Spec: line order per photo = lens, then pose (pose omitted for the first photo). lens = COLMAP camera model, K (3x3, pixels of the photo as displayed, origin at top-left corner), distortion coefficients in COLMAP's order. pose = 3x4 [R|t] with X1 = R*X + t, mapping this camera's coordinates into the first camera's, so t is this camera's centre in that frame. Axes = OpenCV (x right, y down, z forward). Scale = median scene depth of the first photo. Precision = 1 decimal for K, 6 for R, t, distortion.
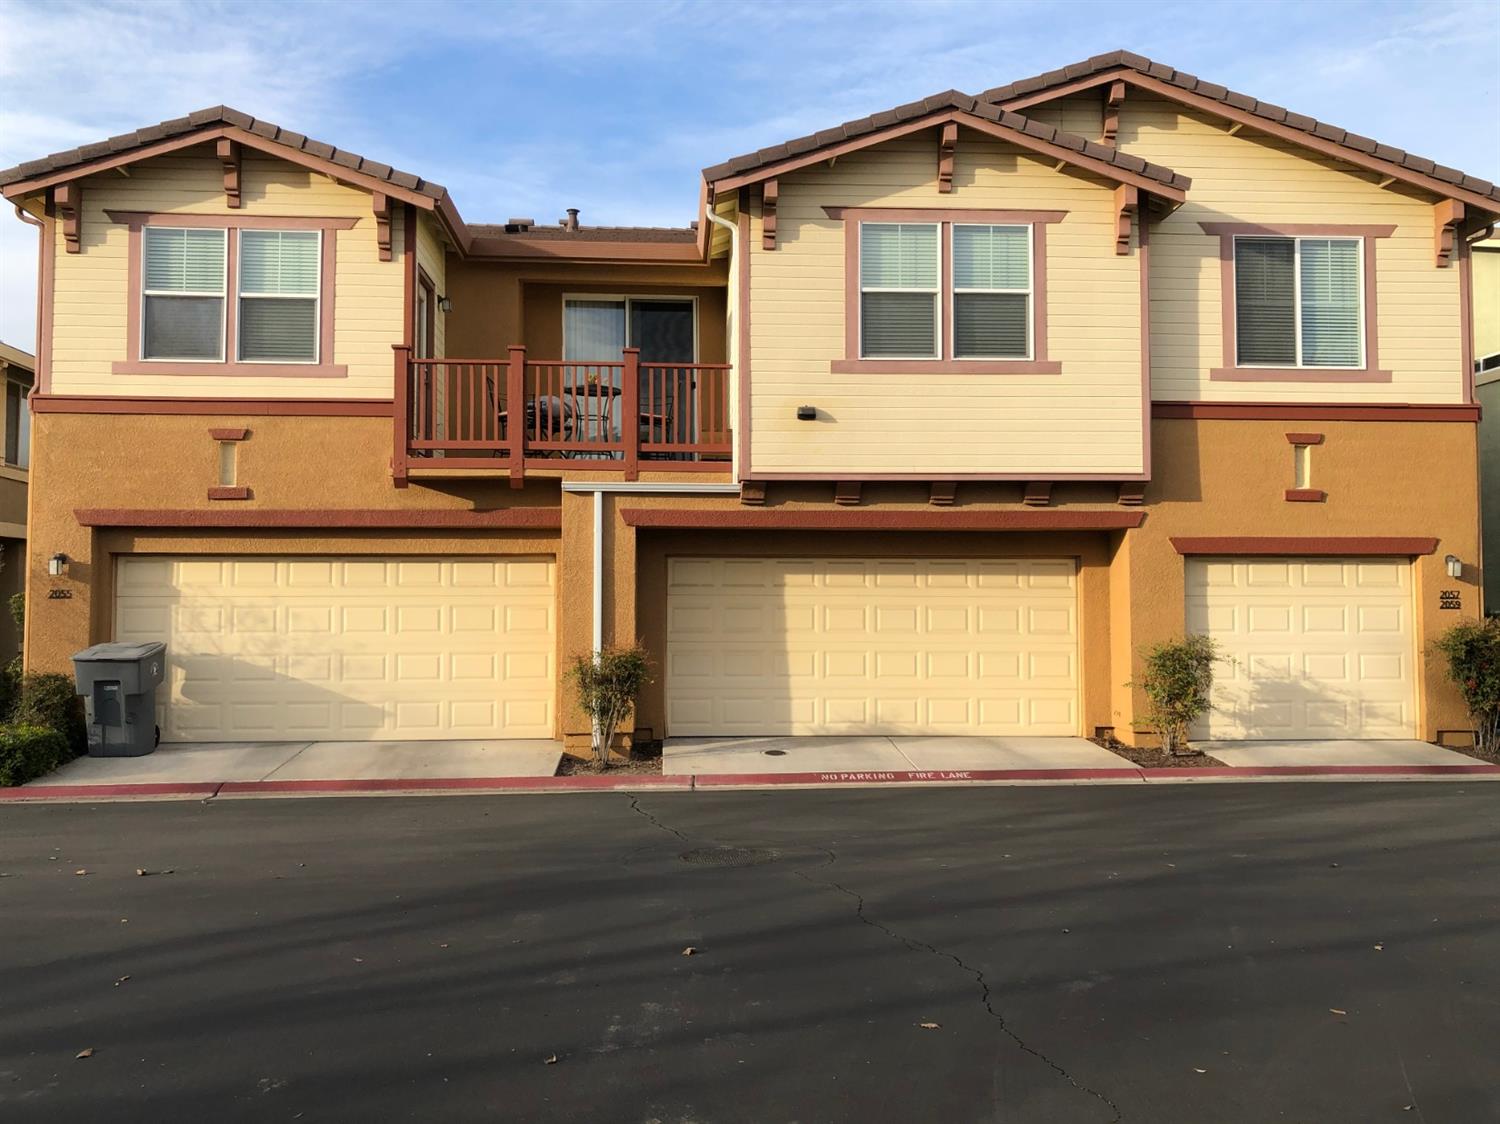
lens RADIAL K [[1226.7, 0, 740.1], [0, 1226.7, 564.3], [0, 0, 1]] dist [0.035422, -0.036047]
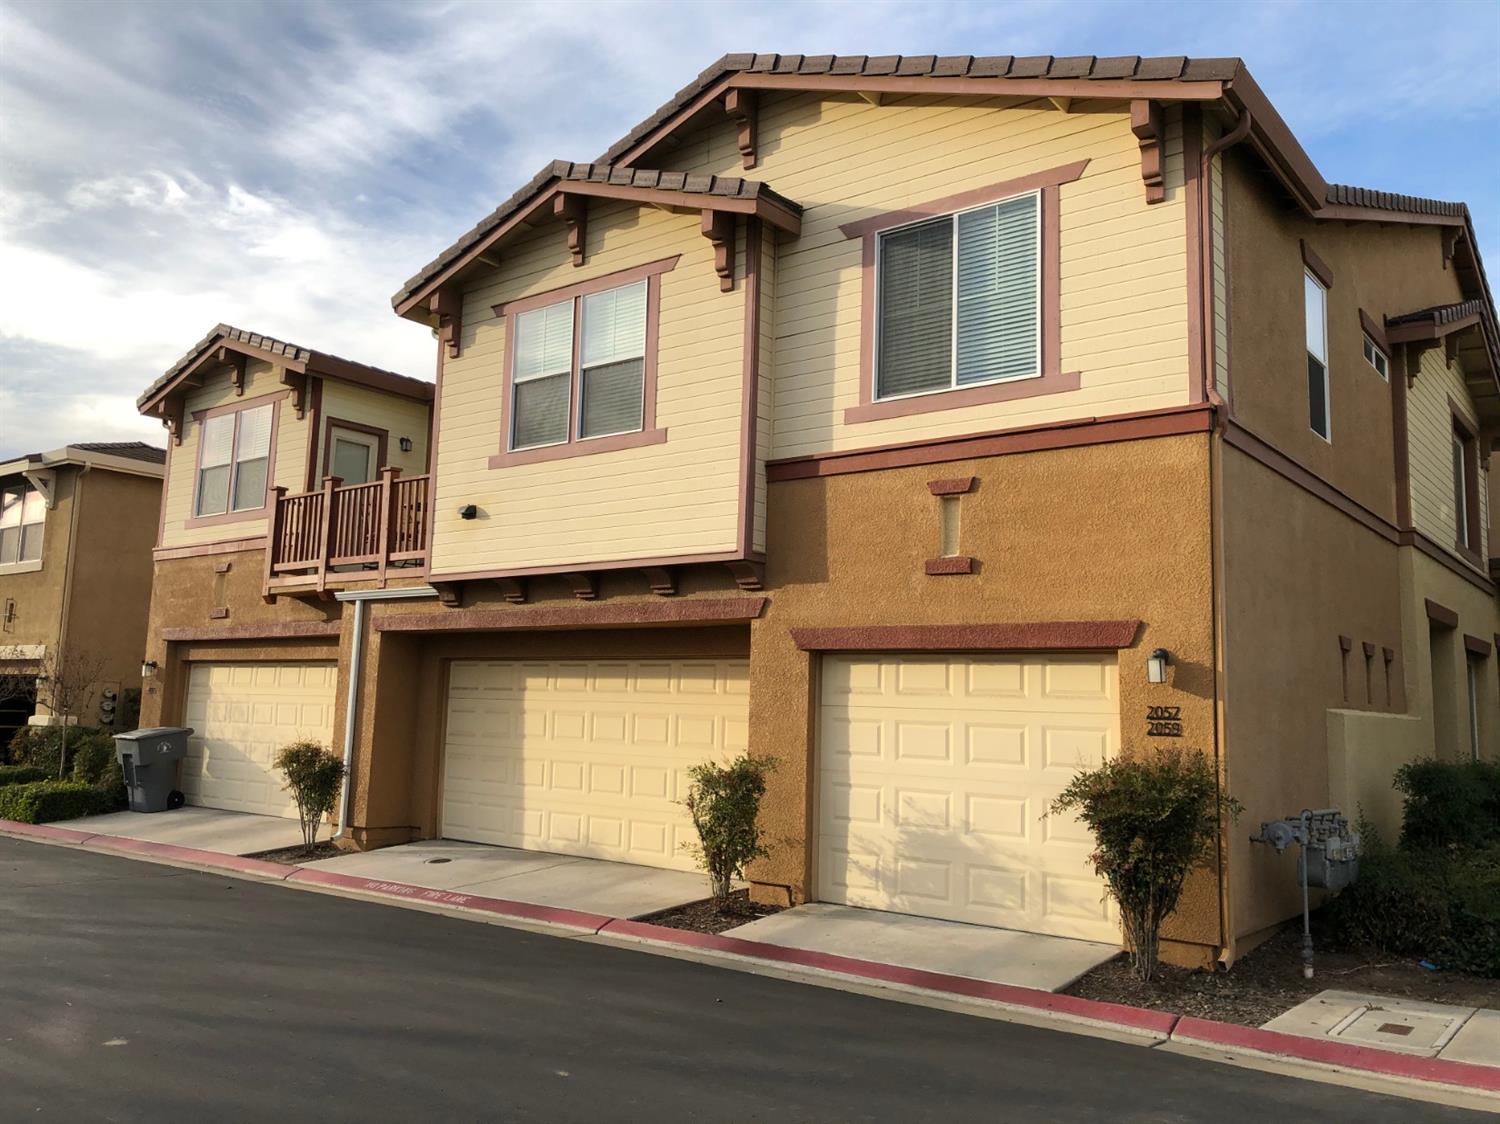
lens RADIAL K [[1226.7, 0, 749.9], [0, 1226.7, 547.1], [0, 0, 1]] dist [0.035422, -0.036047]
pose [[0.742606, -0.068759, -0.666190, 0.839045], [-0.002863, 0.994381, -0.105823, 0.008032], [0.669723, 0.080492, 0.738236, 0.402540]]
